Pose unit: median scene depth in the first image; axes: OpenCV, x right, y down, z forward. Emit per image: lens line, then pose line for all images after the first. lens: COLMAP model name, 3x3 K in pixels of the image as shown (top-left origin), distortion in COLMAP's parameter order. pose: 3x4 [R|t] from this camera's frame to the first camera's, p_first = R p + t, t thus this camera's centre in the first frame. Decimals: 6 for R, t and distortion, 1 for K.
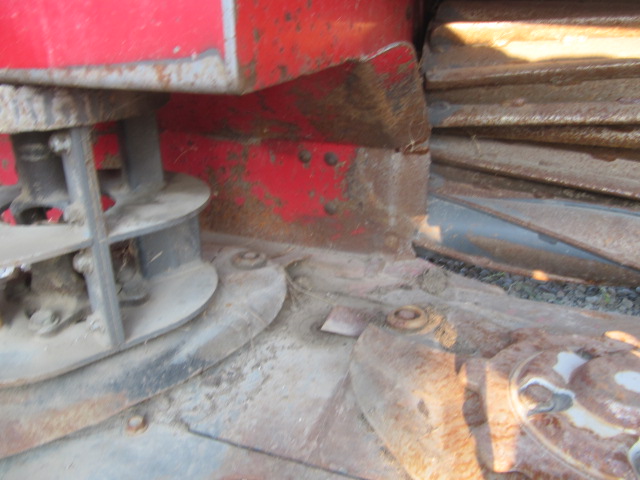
lens RADIAL K [[520.3, 0, 320.3], [0, 520.3, 240.7], [0, 0, 1]] dist [-0.050985, 0.000387]
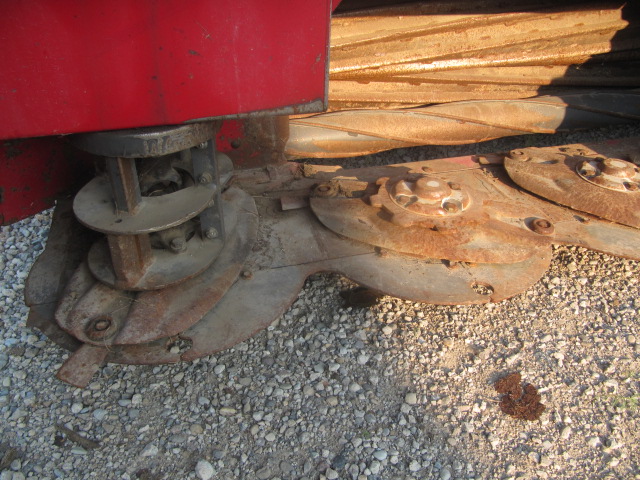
lens RADIAL K [[520.3, 0, 319.7], [0, 520.3, 239.7], [0, 0, 1]] dist [-0.050985, 0.000387]
pose [[0.812418, -0.315082, 0.490612, -0.714226], [0.216307, 0.944243, 0.248227, -0.139089], [-0.541469, -0.095541, 0.835274, -0.546802]]
